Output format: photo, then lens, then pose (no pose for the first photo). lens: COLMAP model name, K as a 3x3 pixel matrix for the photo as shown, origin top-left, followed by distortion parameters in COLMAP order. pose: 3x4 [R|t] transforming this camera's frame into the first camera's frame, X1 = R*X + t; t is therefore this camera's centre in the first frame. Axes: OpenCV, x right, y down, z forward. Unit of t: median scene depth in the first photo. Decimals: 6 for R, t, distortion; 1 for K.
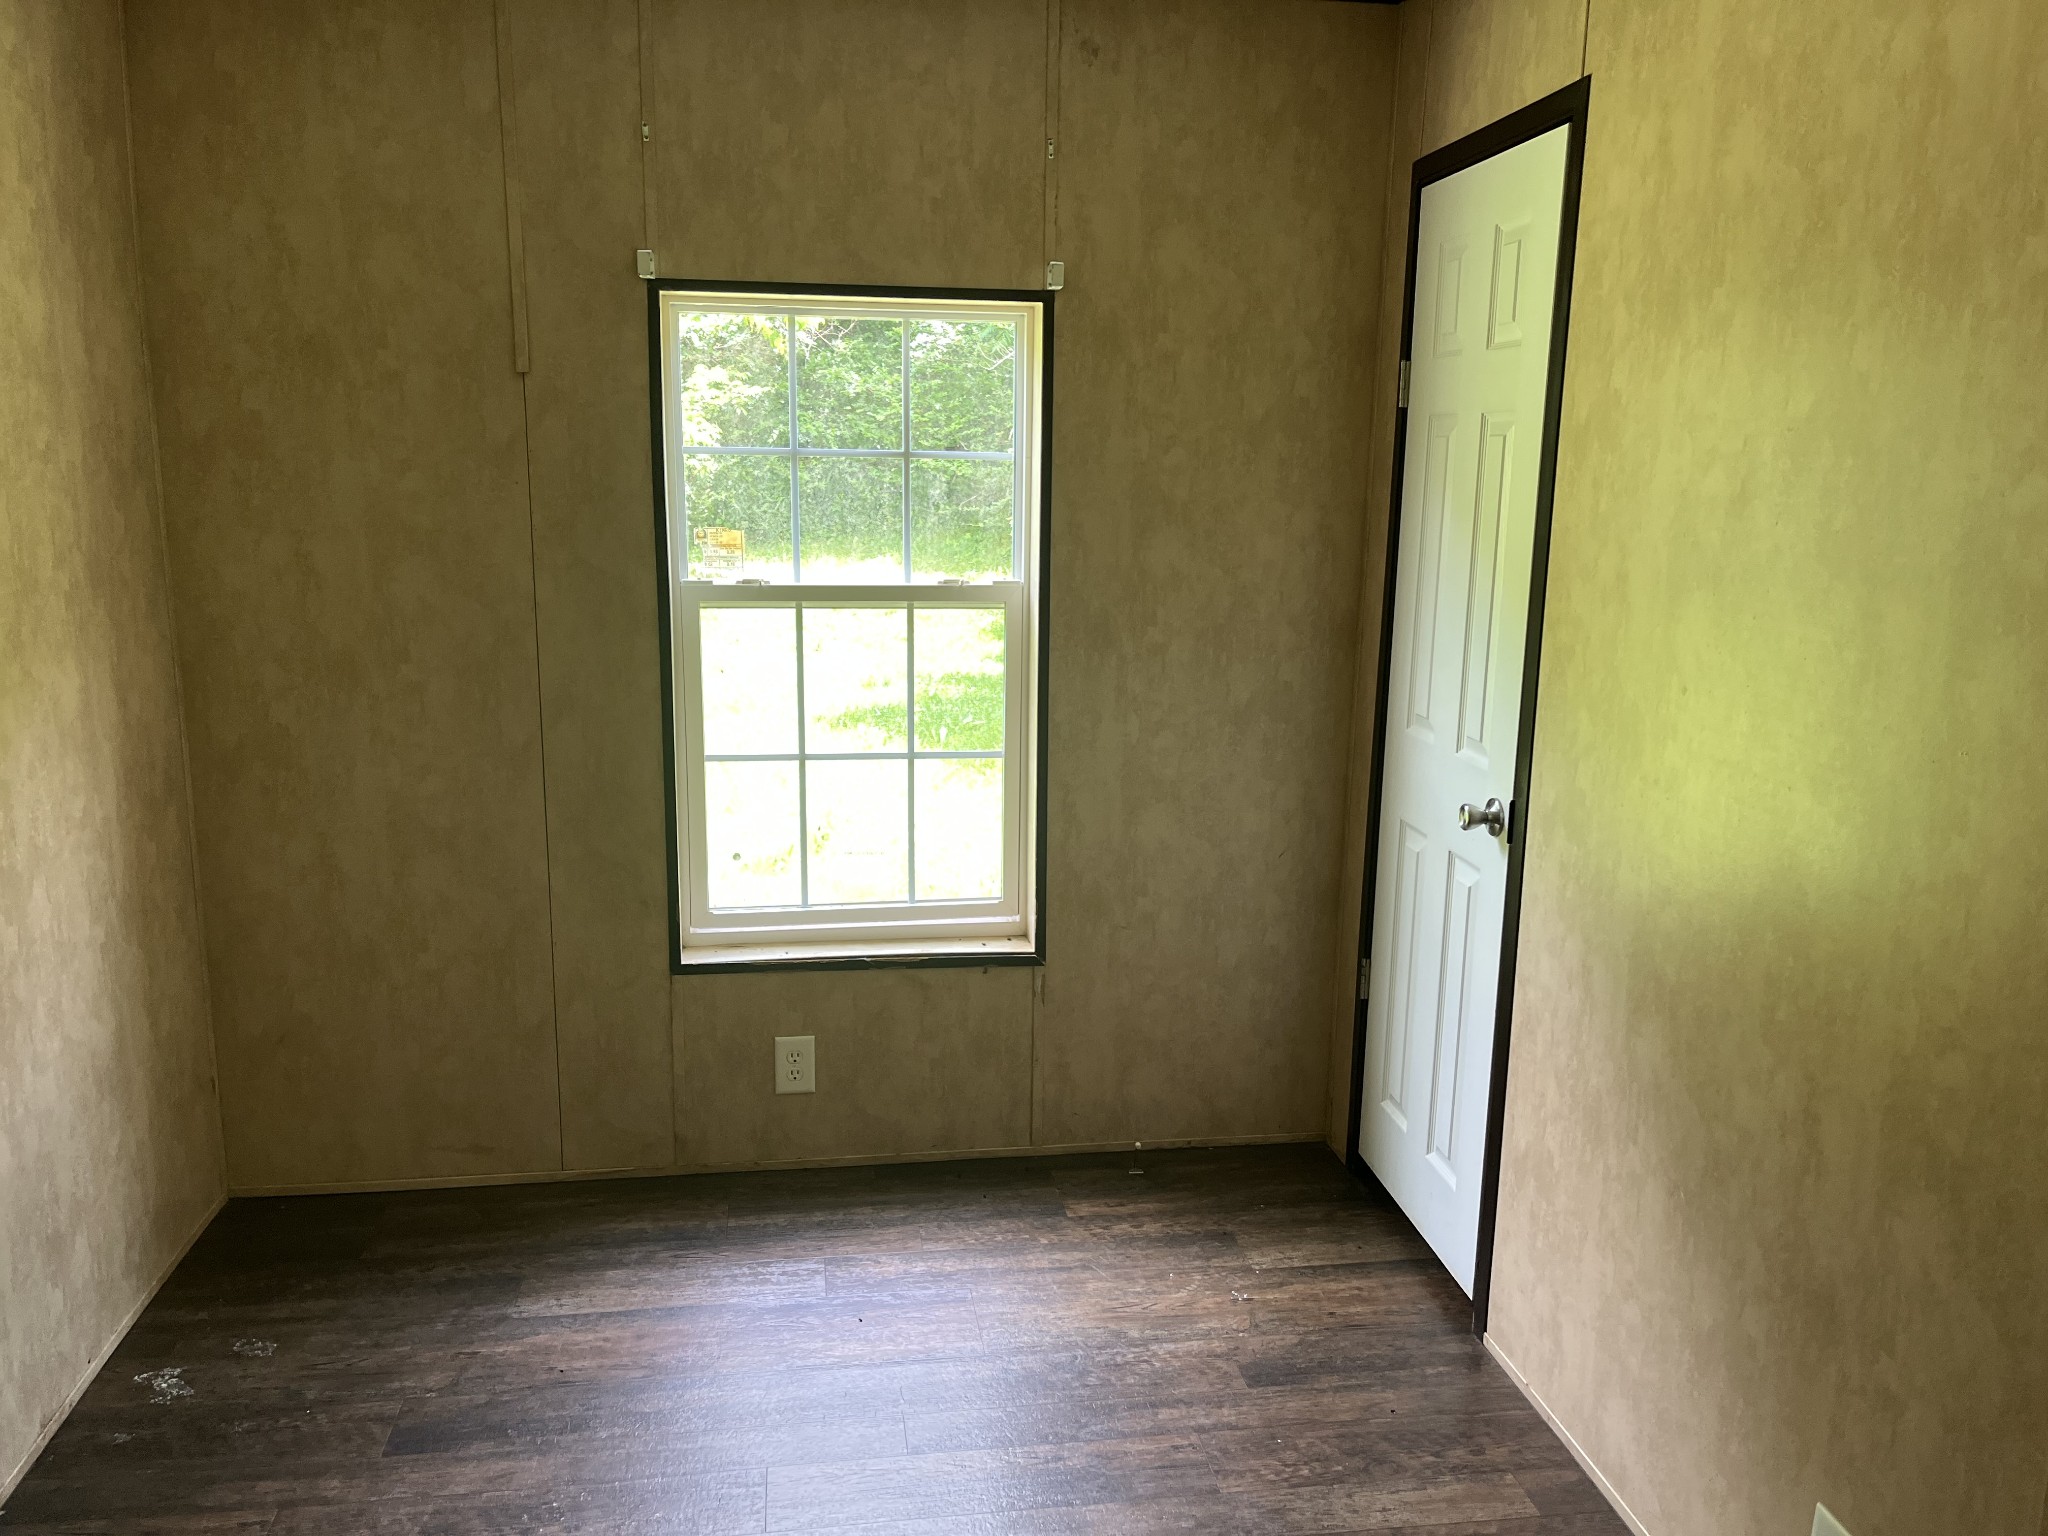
lens RADIAL K [[1495.4, 0, 1029.3], [0, 1495.4, 767.4], [0, 0, 1]] dist [0.058867, -0.073249]
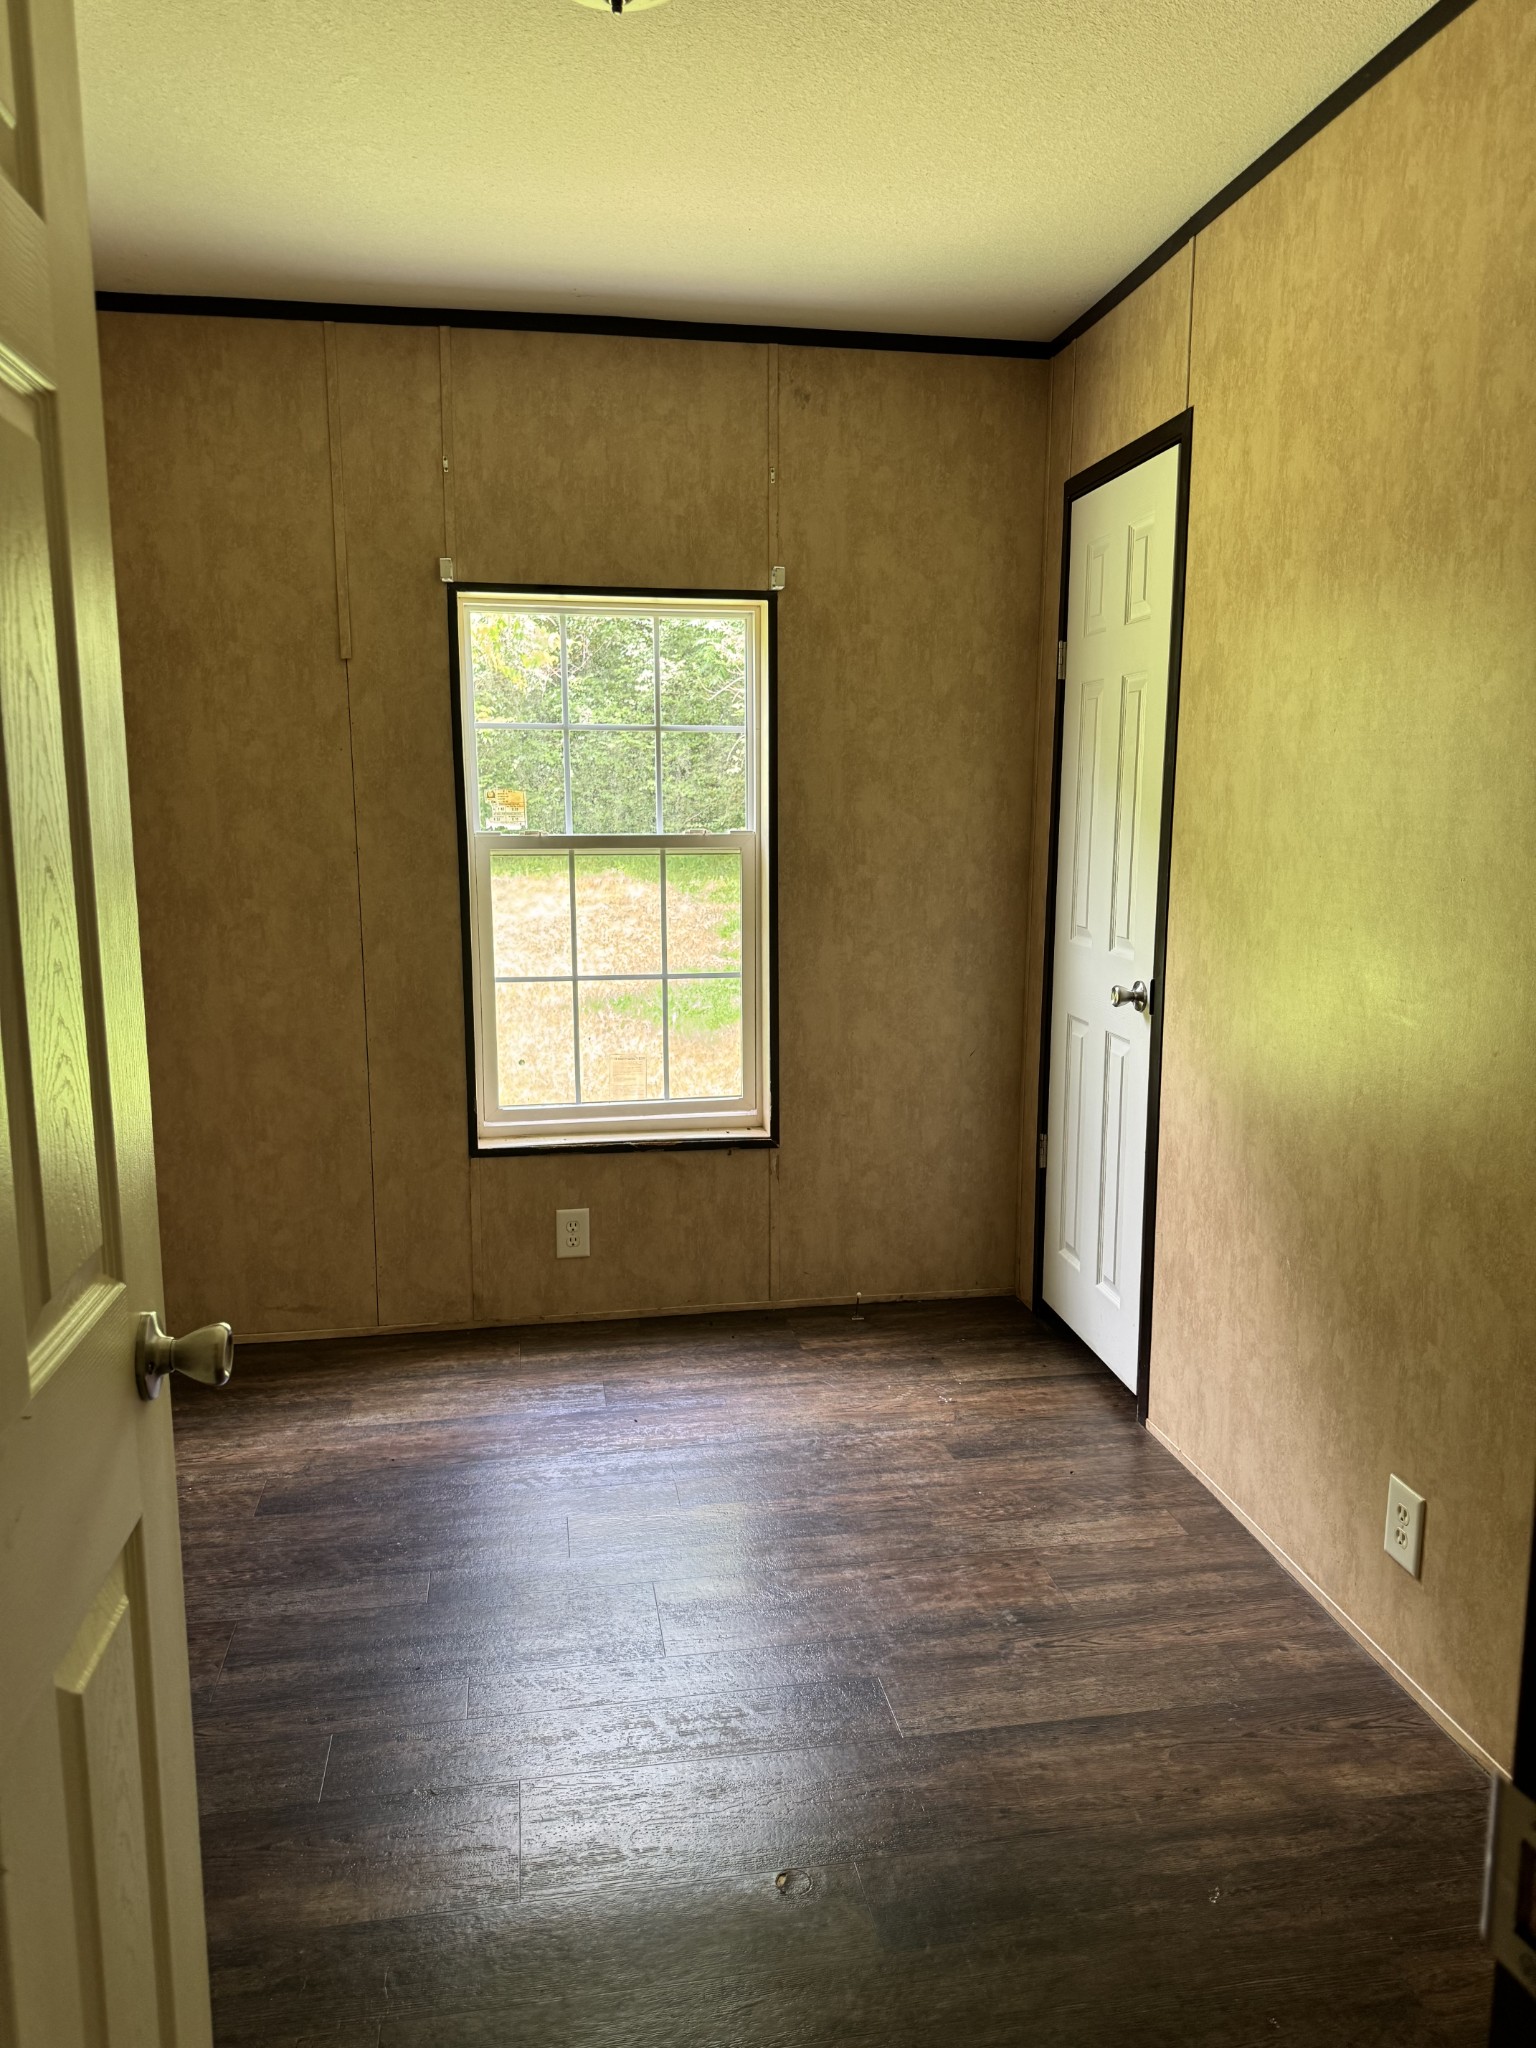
lens RADIAL K [[1388.3, 0, 768.0], [0, 1388.3, 1024.0], [0, 0, 1]] dist [0.169411, -0.375971]
pose [[0.999699, -0.018070, 0.016594, -0.018582], [0.018747, 0.998958, -0.041619, 0.097490], [-0.015825, 0.041917, 0.998996, -0.155054]]
